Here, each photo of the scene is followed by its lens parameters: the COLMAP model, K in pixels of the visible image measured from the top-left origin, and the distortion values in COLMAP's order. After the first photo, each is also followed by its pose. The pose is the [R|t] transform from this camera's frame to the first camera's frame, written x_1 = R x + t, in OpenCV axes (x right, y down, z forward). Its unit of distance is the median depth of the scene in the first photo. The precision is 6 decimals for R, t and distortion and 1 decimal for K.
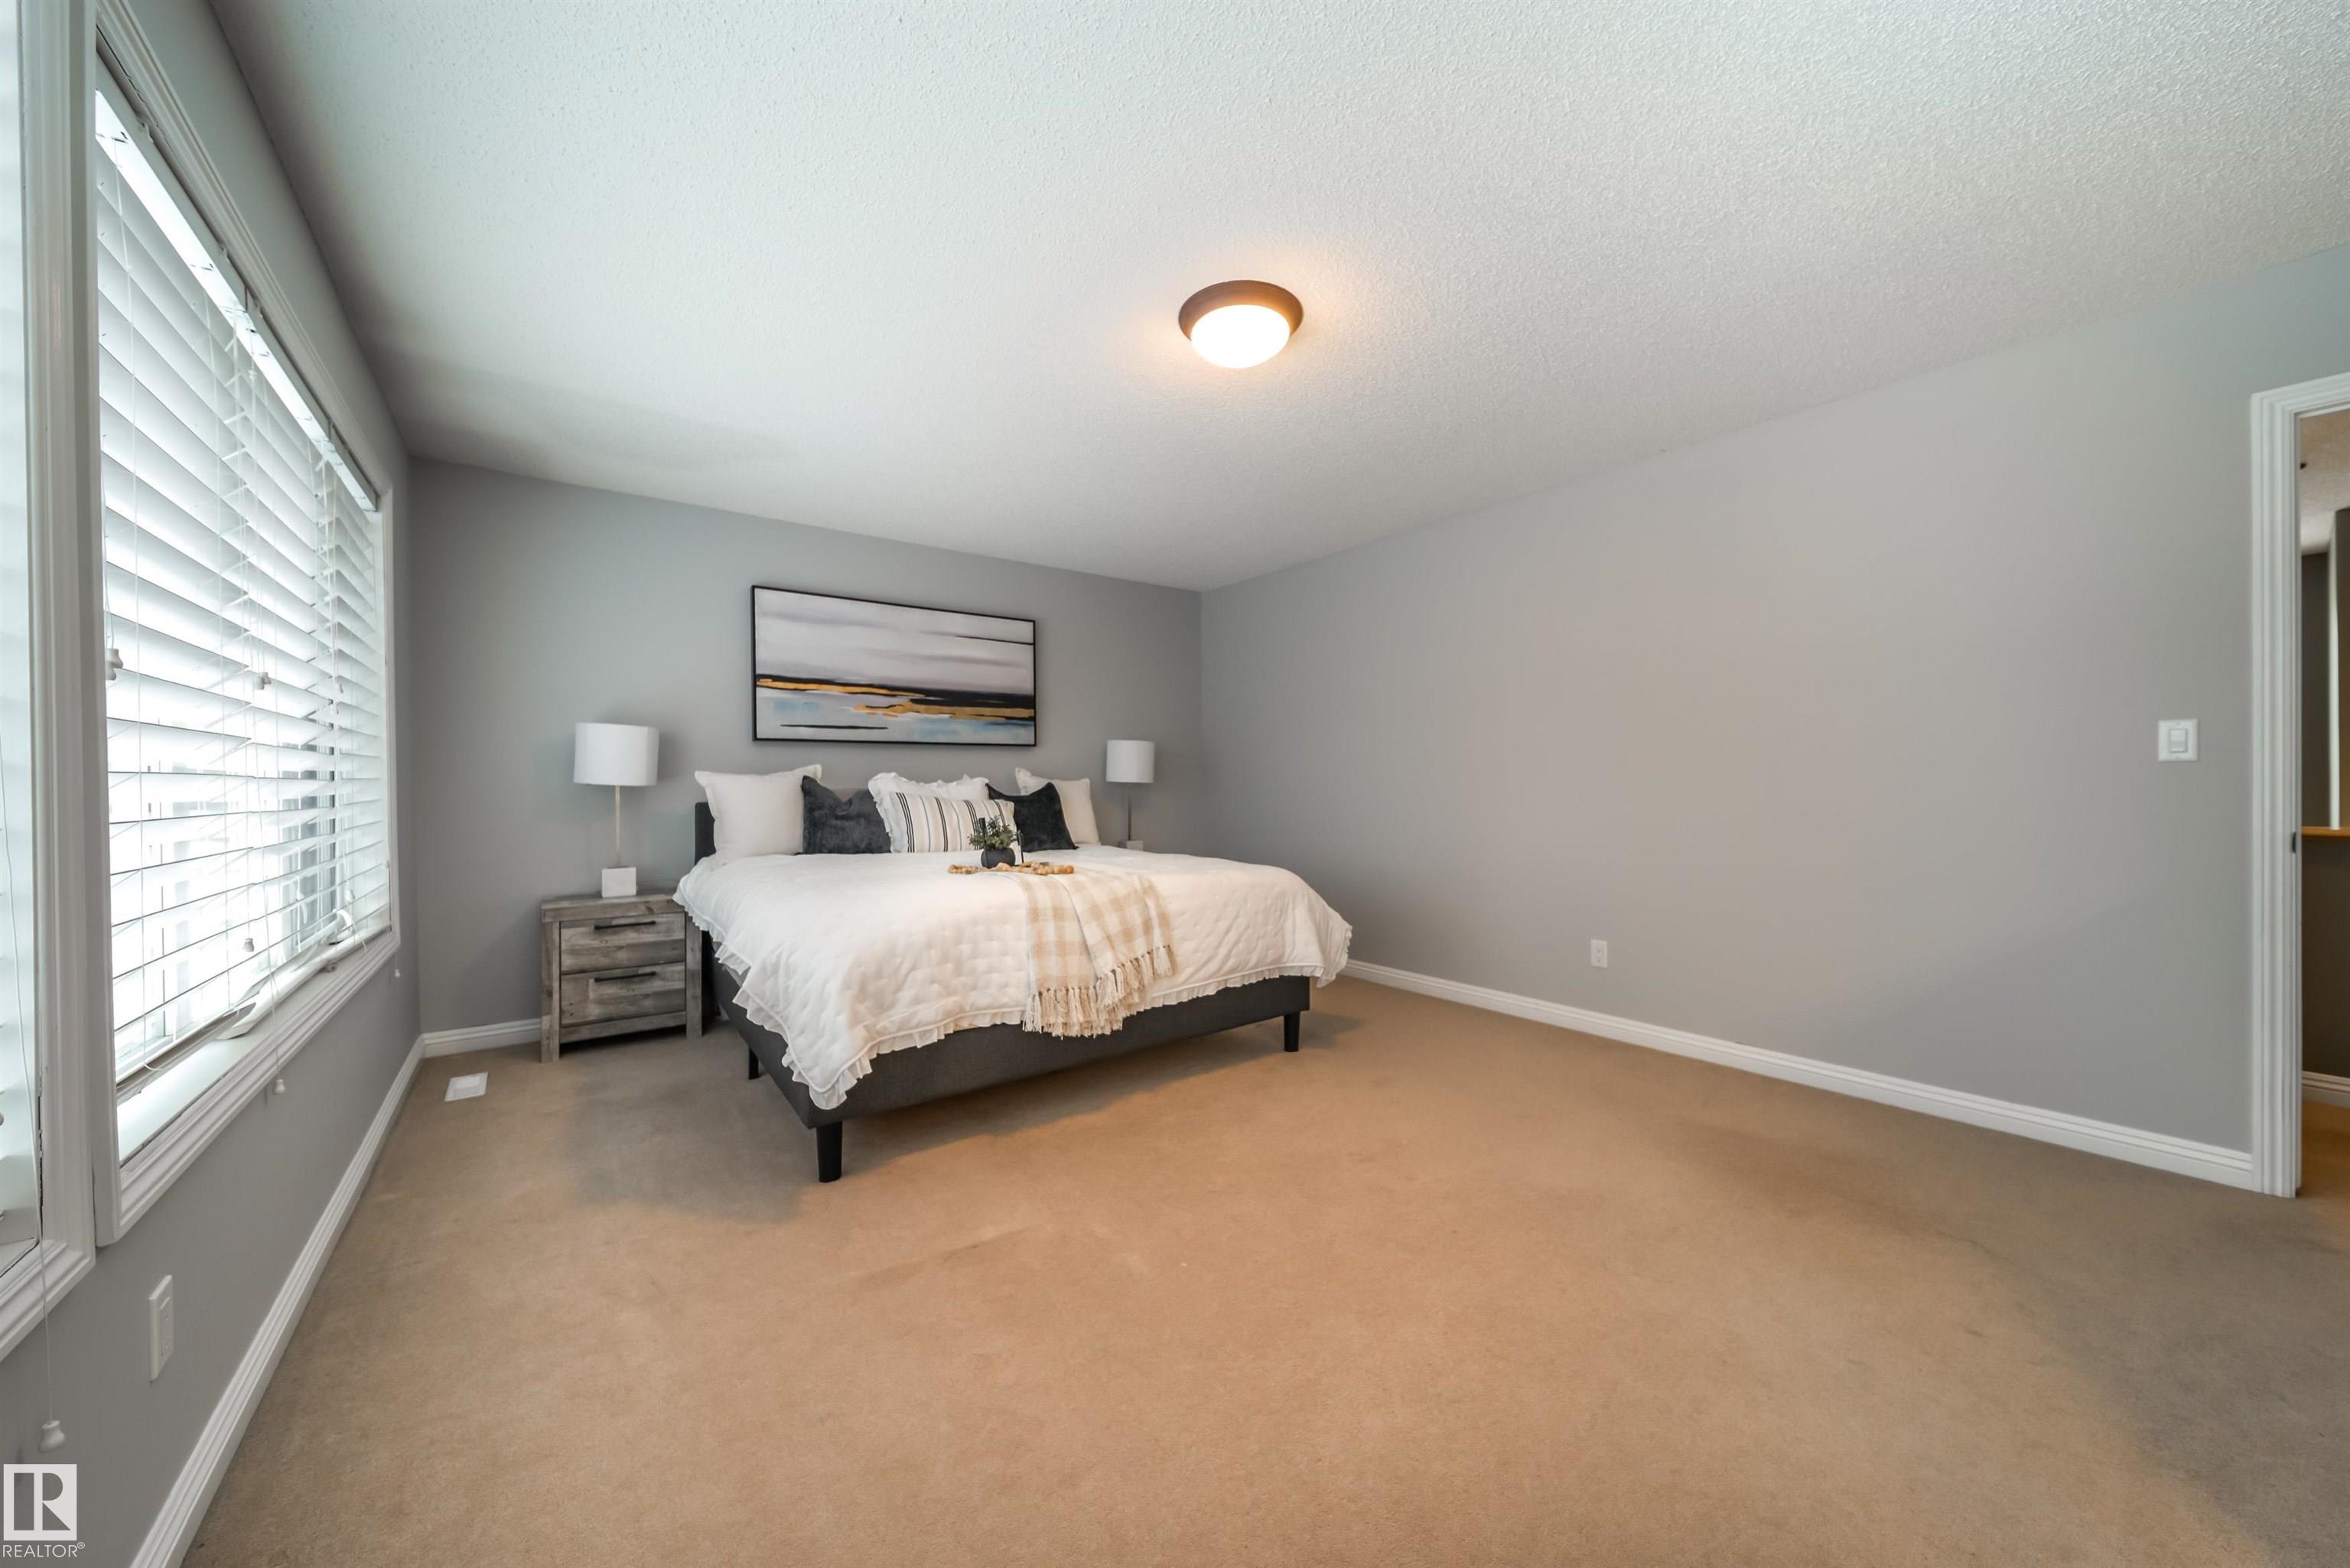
lens RADIAL K [[829.0, 0, 1189.5], [0, 829.0, 789.2], [0, 0, 1]] dist [0.000478, 0.000033]
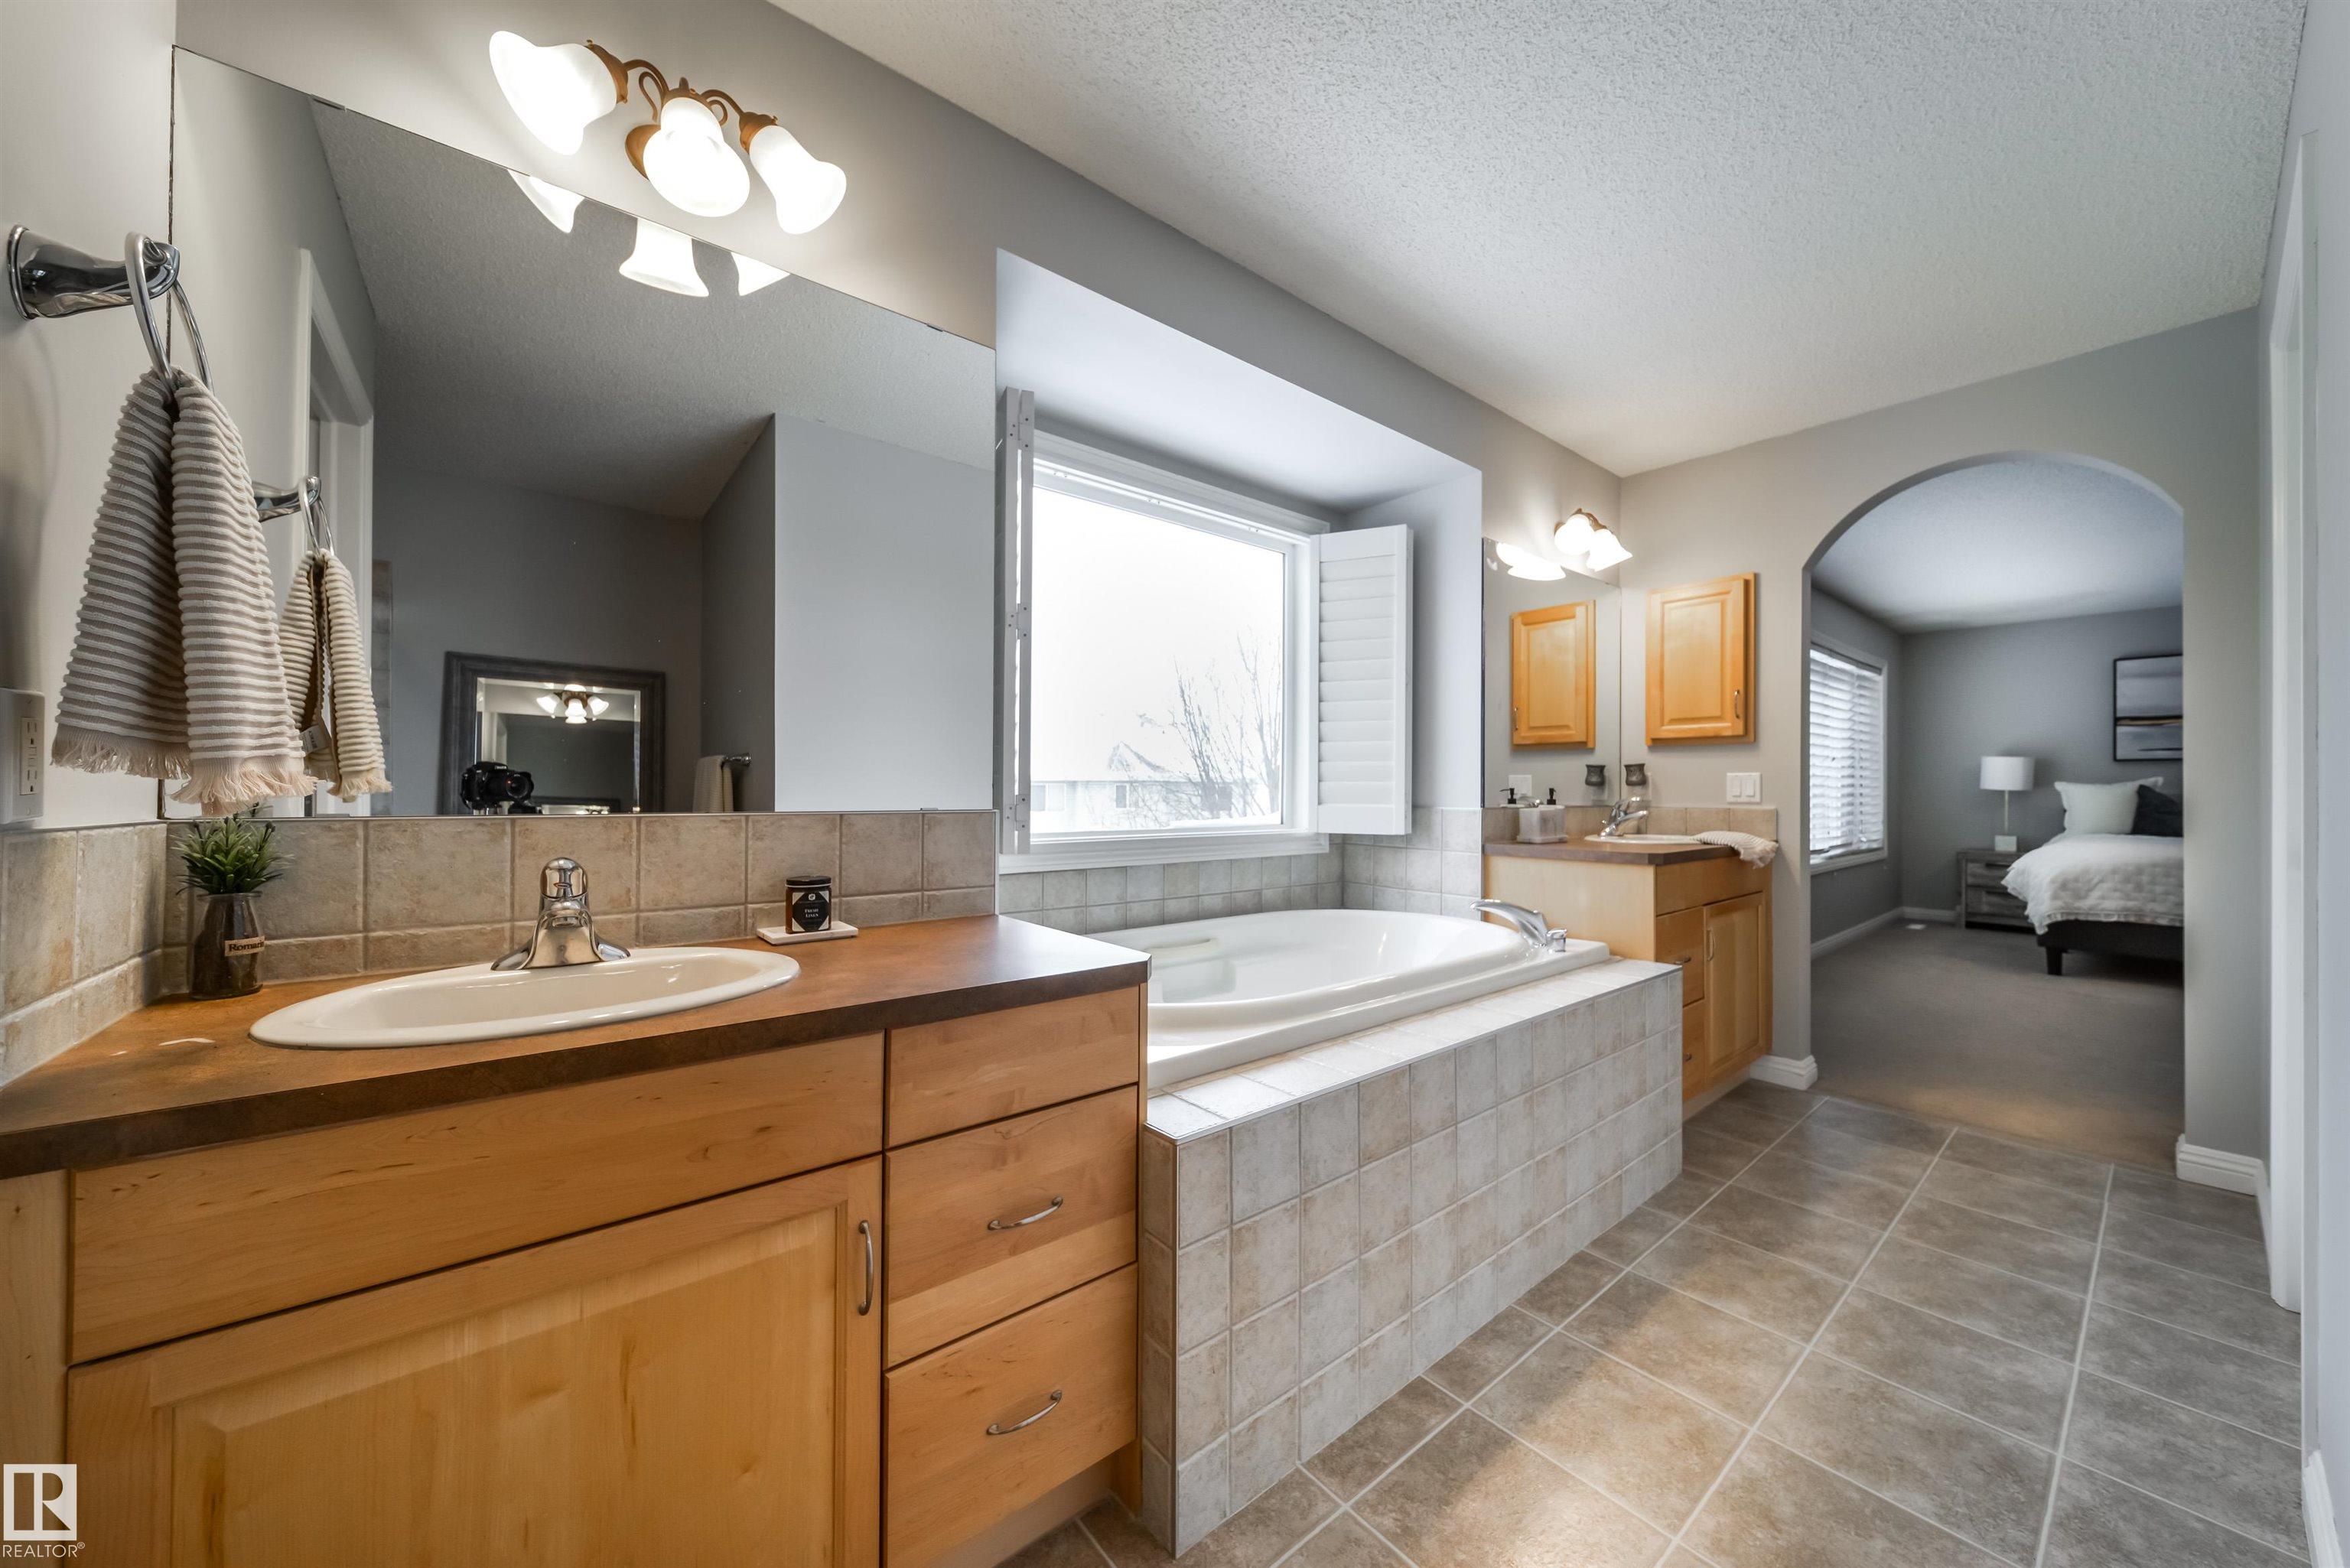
lens RADIAL K [[829.0, 0, 1189.5], [0, 829.0, 789.2], [0, 0, 1]] dist [0.000478, 0.000033]
pose [[0.046526, 0.007603, -0.998888, 1.112551], [-0.008121, 0.999941, 0.007233, -0.004893], [0.998884, 0.007776, 0.046585, -0.927555]]
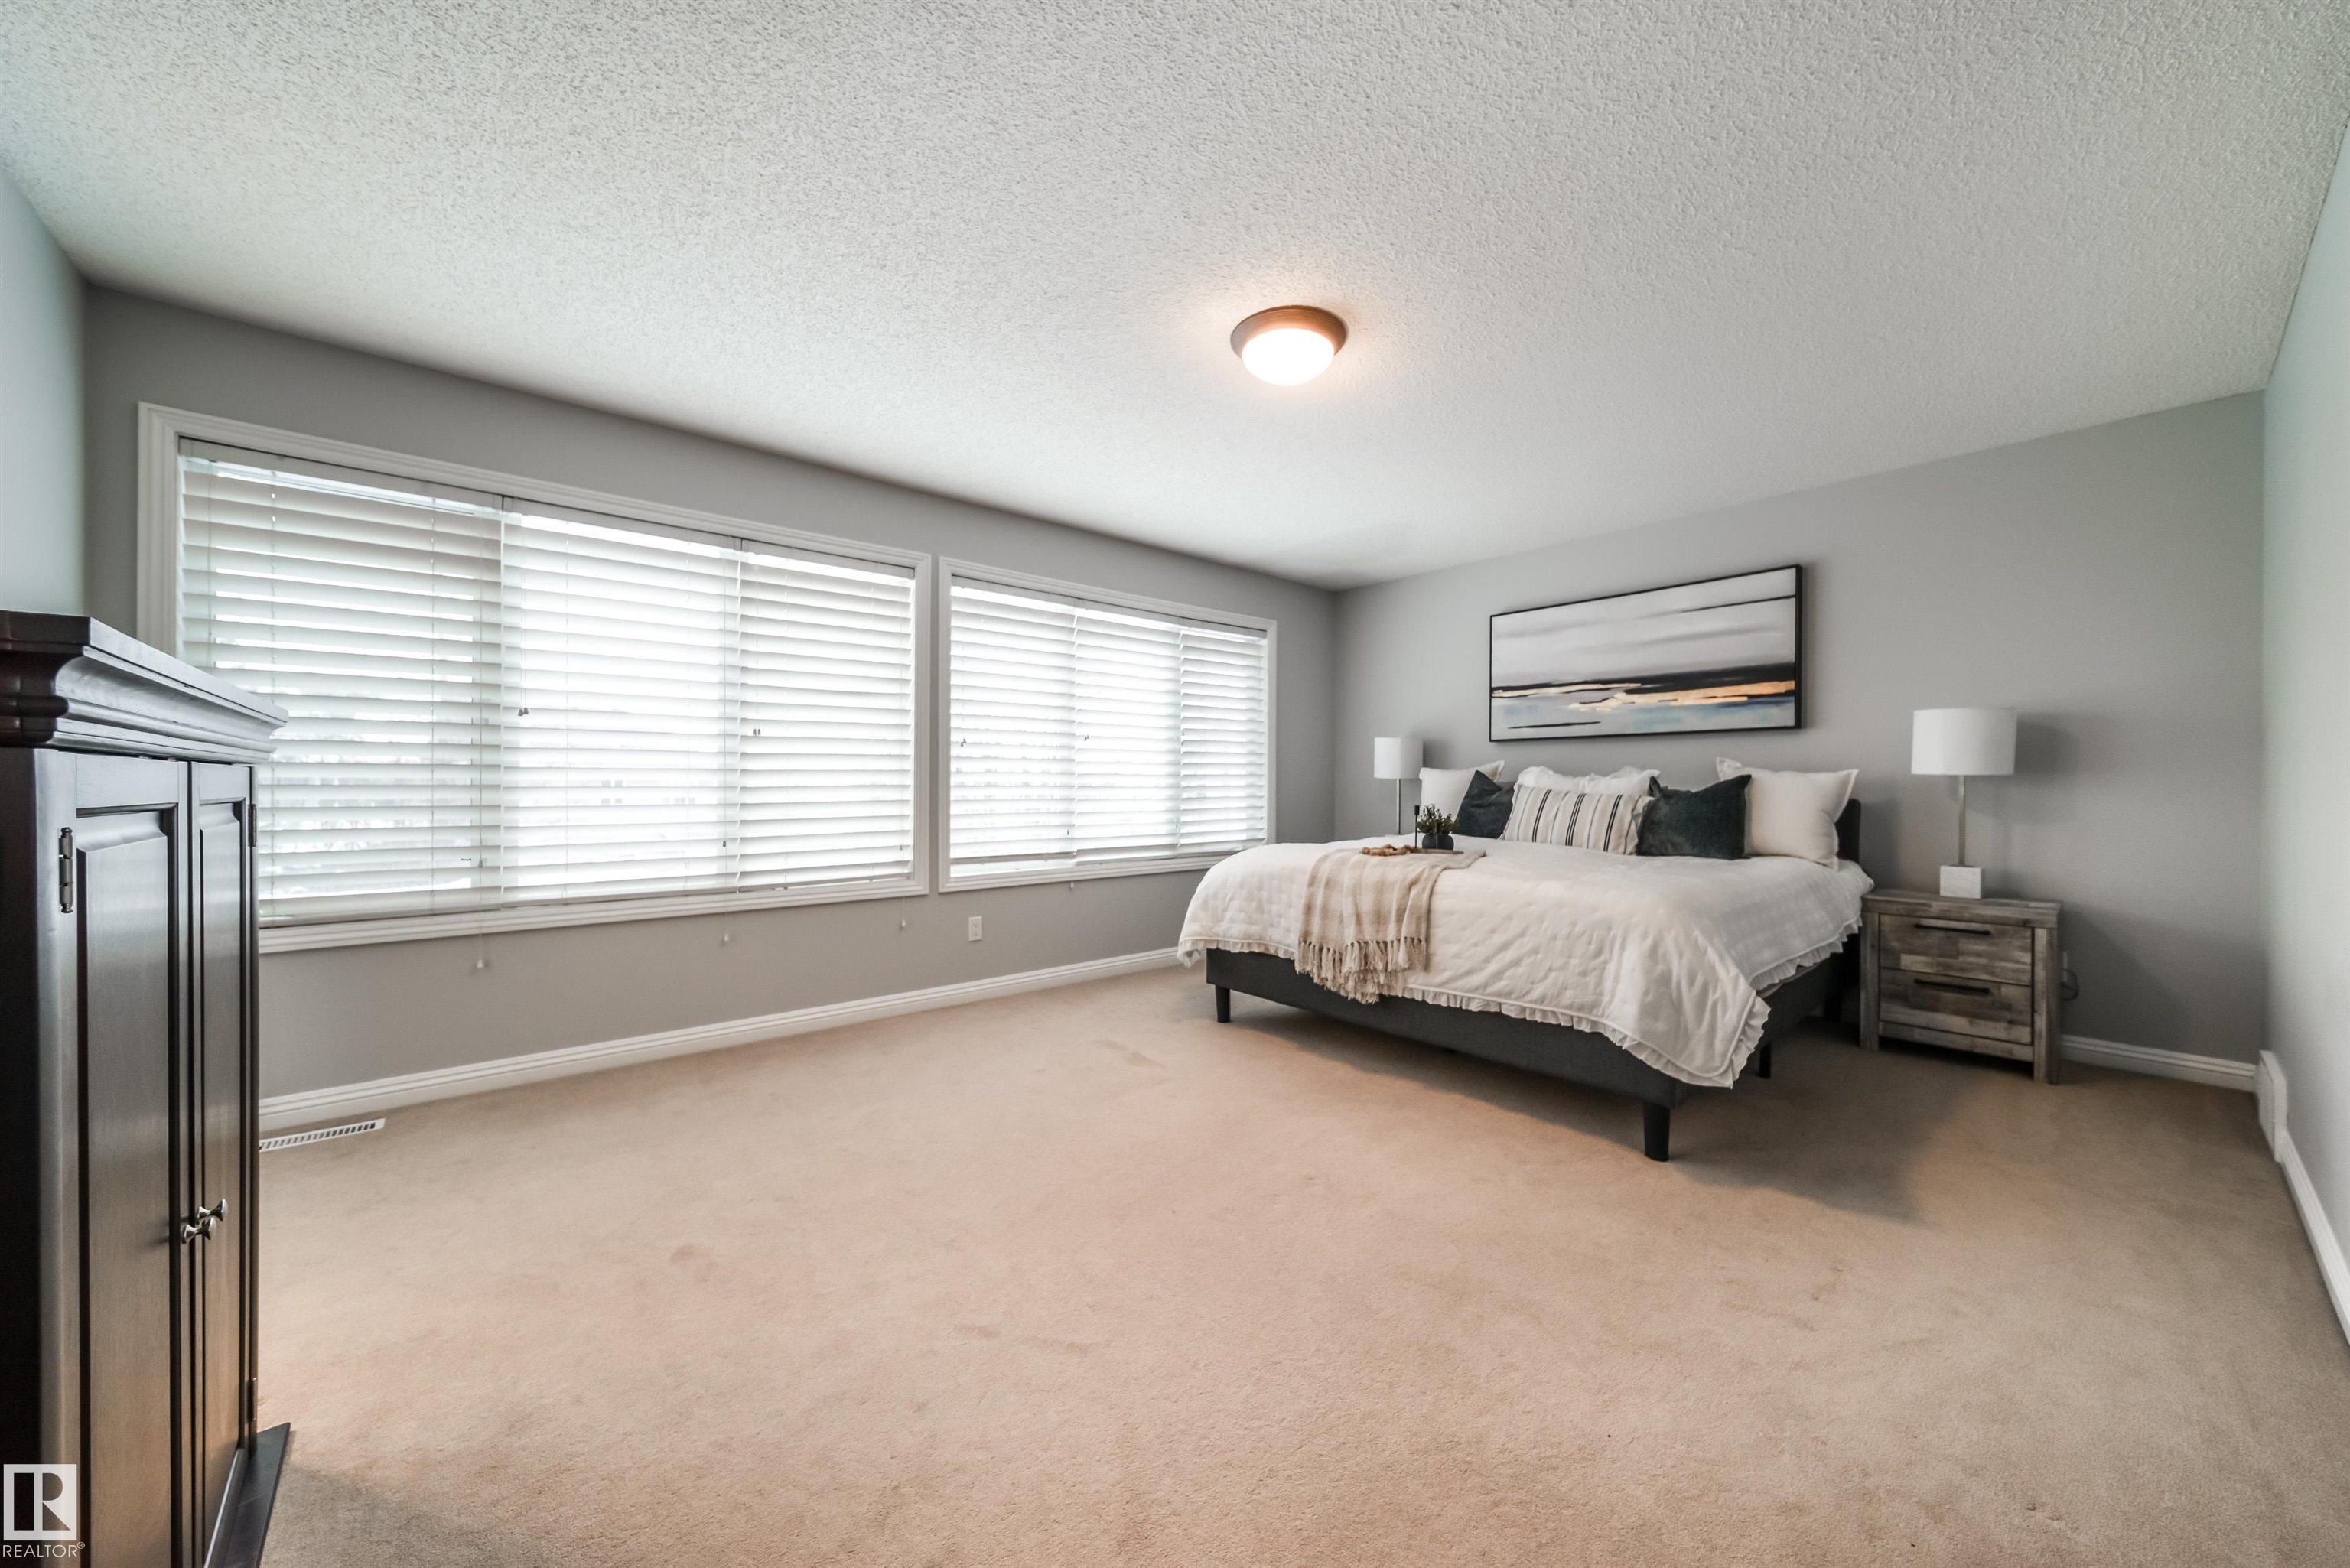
lens RADIAL K [[829.0, 0, 1189.5], [0, 829.0, 789.2], [0, 0, 1]] dist [0.000478, 0.000033]
pose [[0.072676, 0.009712, -0.997308, 0.803992], [-0.008473, 0.999923, 0.009120, 0.003917], [0.997320, 0.007788, 0.072752, 0.569273]]
